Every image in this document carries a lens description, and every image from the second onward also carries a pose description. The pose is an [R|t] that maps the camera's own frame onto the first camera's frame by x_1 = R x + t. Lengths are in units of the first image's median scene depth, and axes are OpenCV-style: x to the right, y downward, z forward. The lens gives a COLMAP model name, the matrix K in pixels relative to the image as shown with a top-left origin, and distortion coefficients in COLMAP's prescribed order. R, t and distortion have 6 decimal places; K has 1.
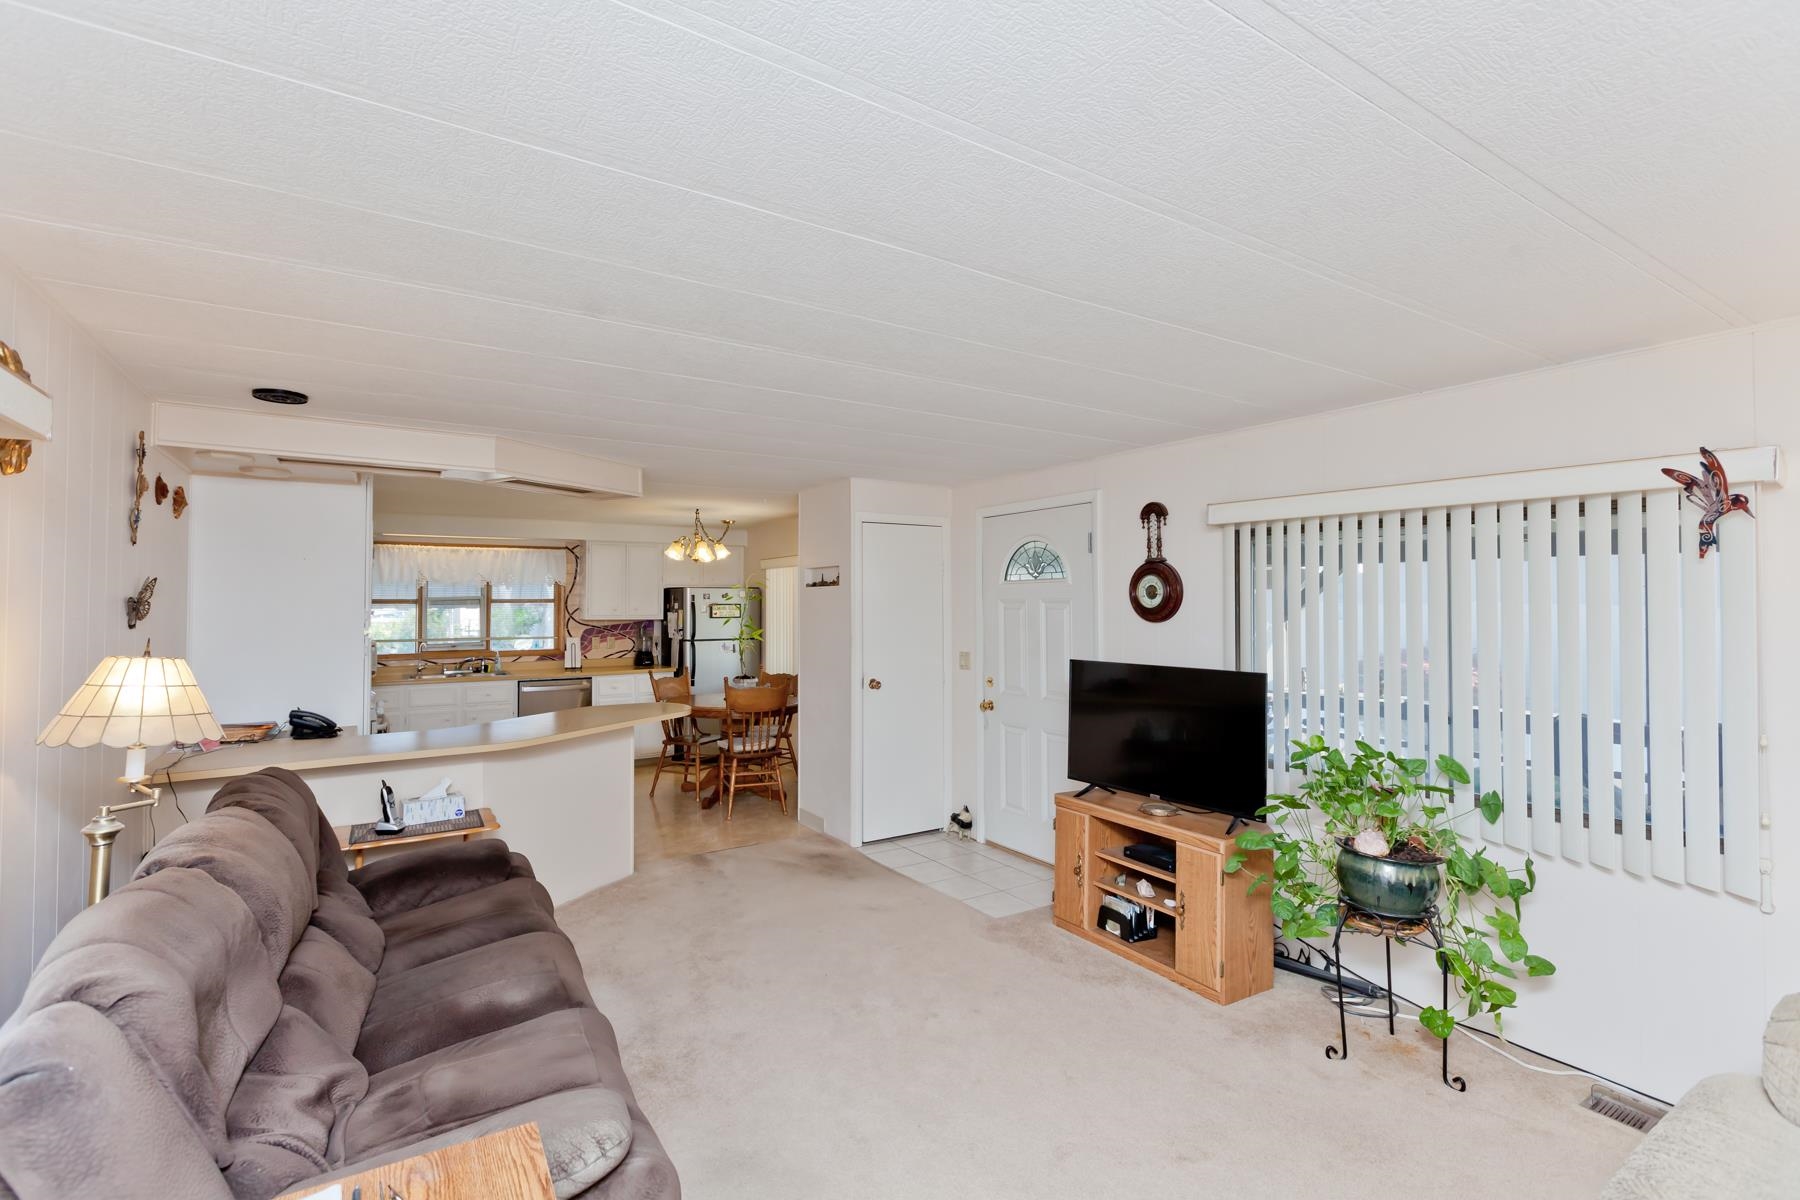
lens RADIAL K [[825.2, 0, 900.0], [0, 825.2, 600.0], [0, 0, 1]] dist [-0.003607, -0.000119]
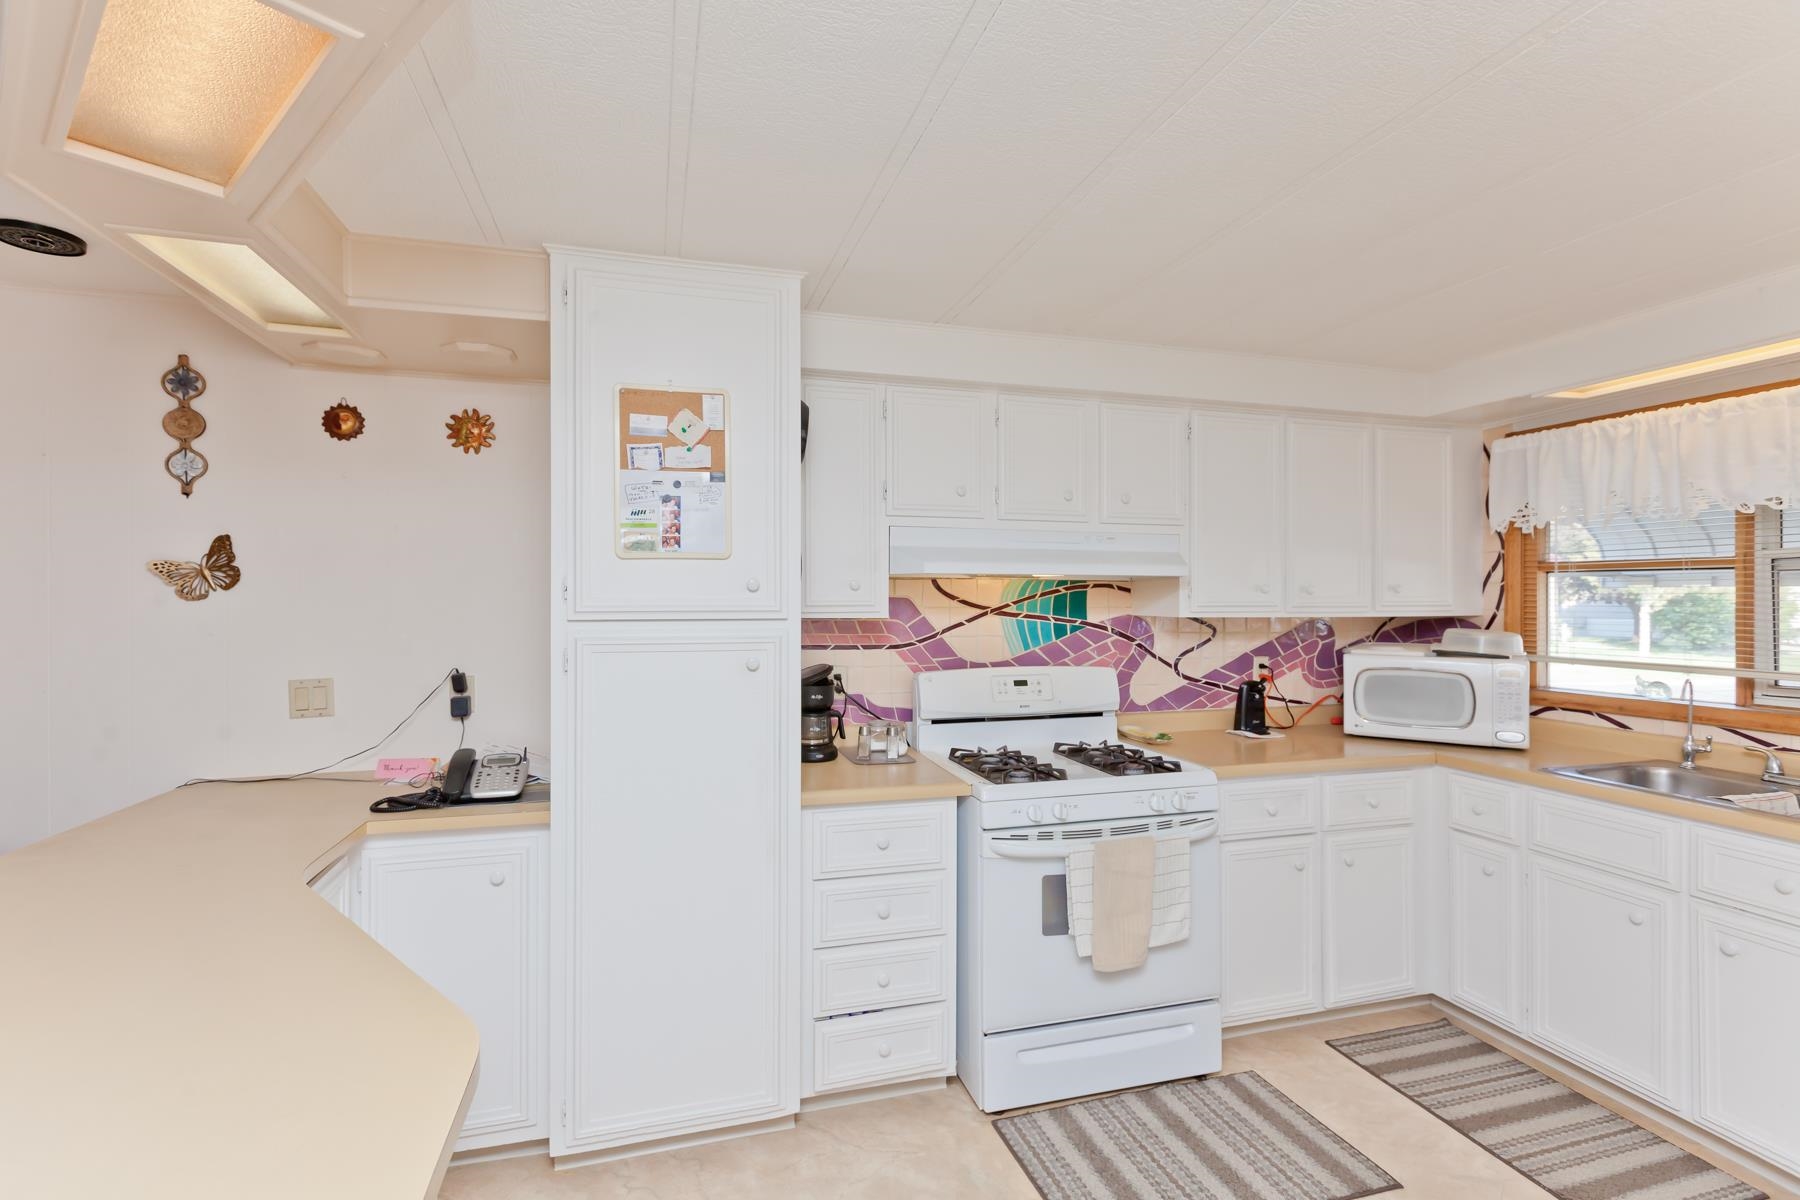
lens RADIAL K [[825.2, 0, 900.0], [0, 825.2, 600.0], [0, 0, 1]] dist [-0.003607, -0.000119]
pose [[-0.270967, 0.003768, -0.962581, -0.137935], [0.012491, 0.999922, 0.000398, 0.011922], [0.962508, -0.011916, -0.270993, 0.701590]]
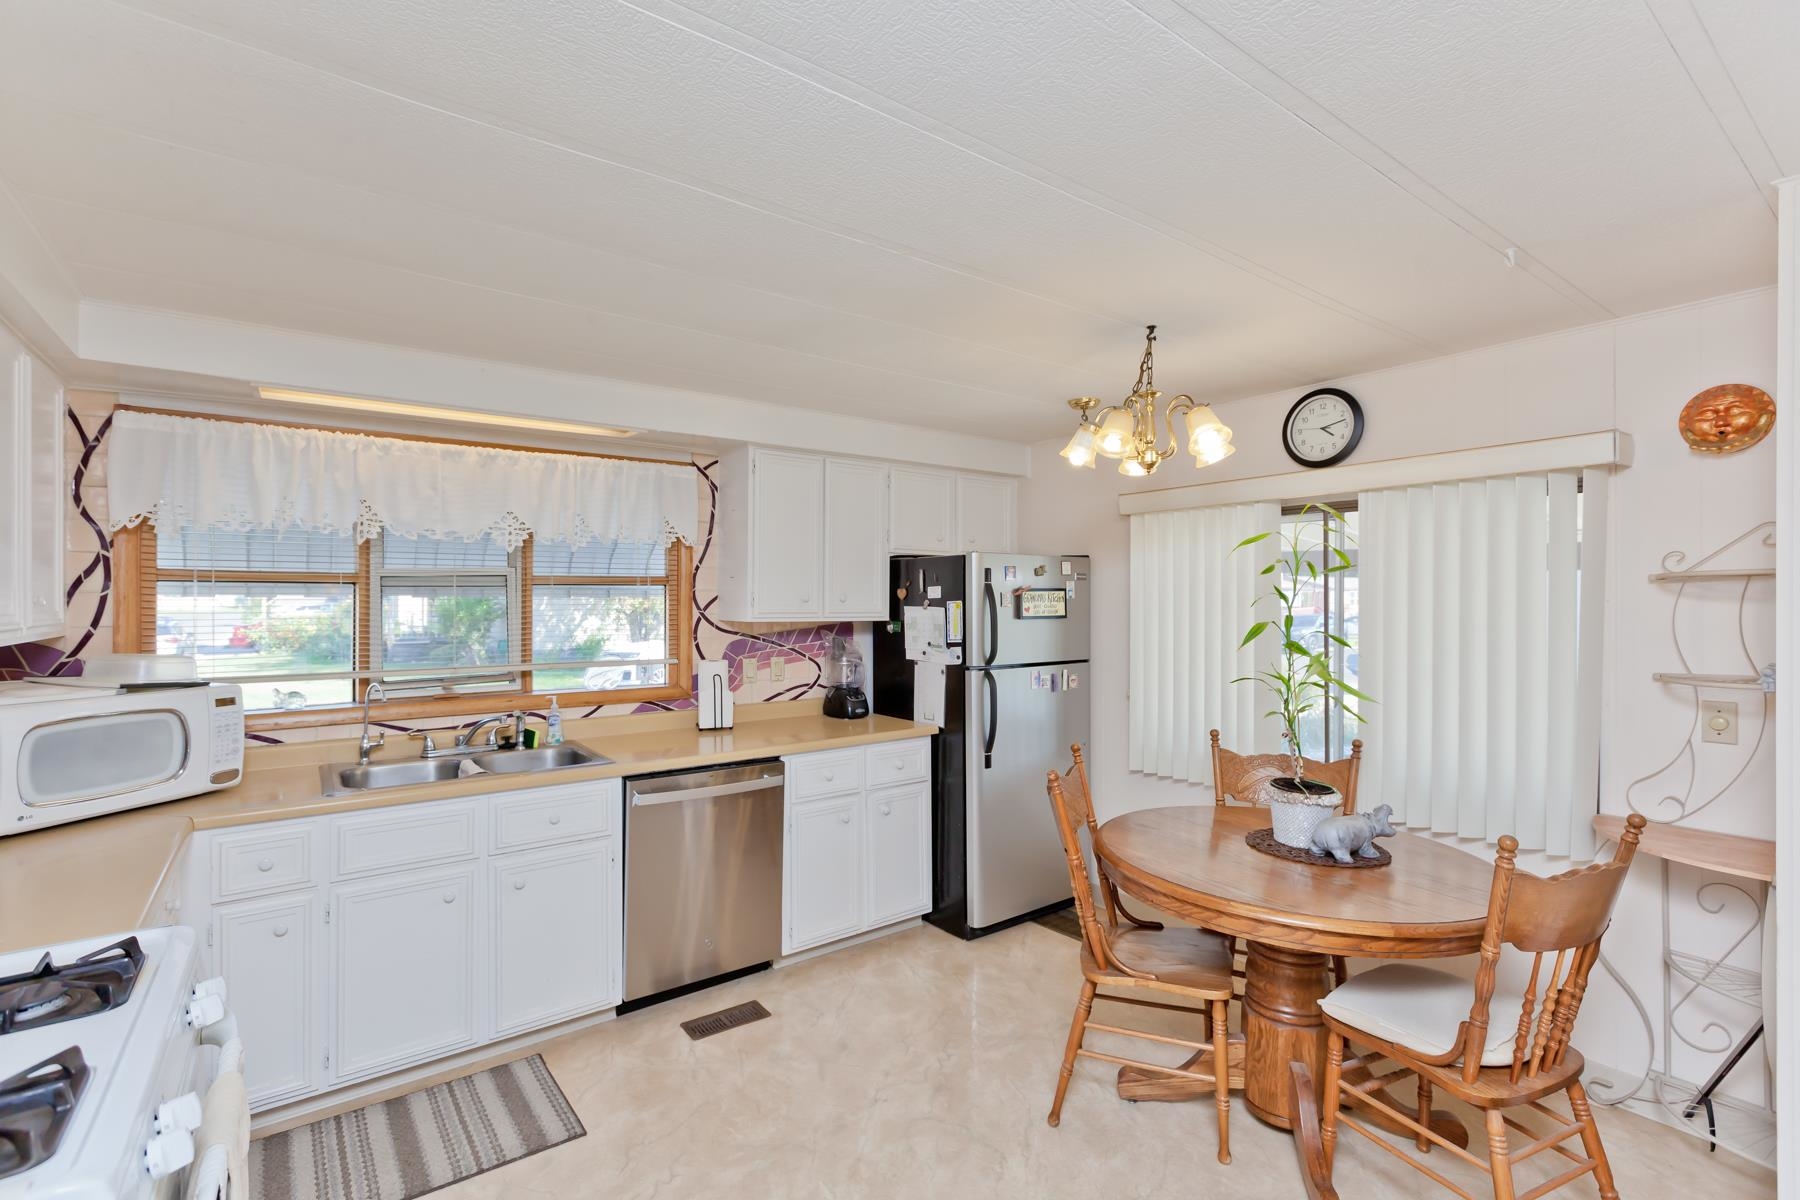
lens RADIAL K [[813.1, 0, 890.6], [0, 813.1, 598.1], [0, 0, 1]] dist [0.002521, -0.001136]
pose [[0.997899, 0.000806, 0.064791, -0.327477], [-0.001516, 0.999939, 0.010908, 0.005701], [-0.064778, -0.010984, 0.997839, 0.545626]]
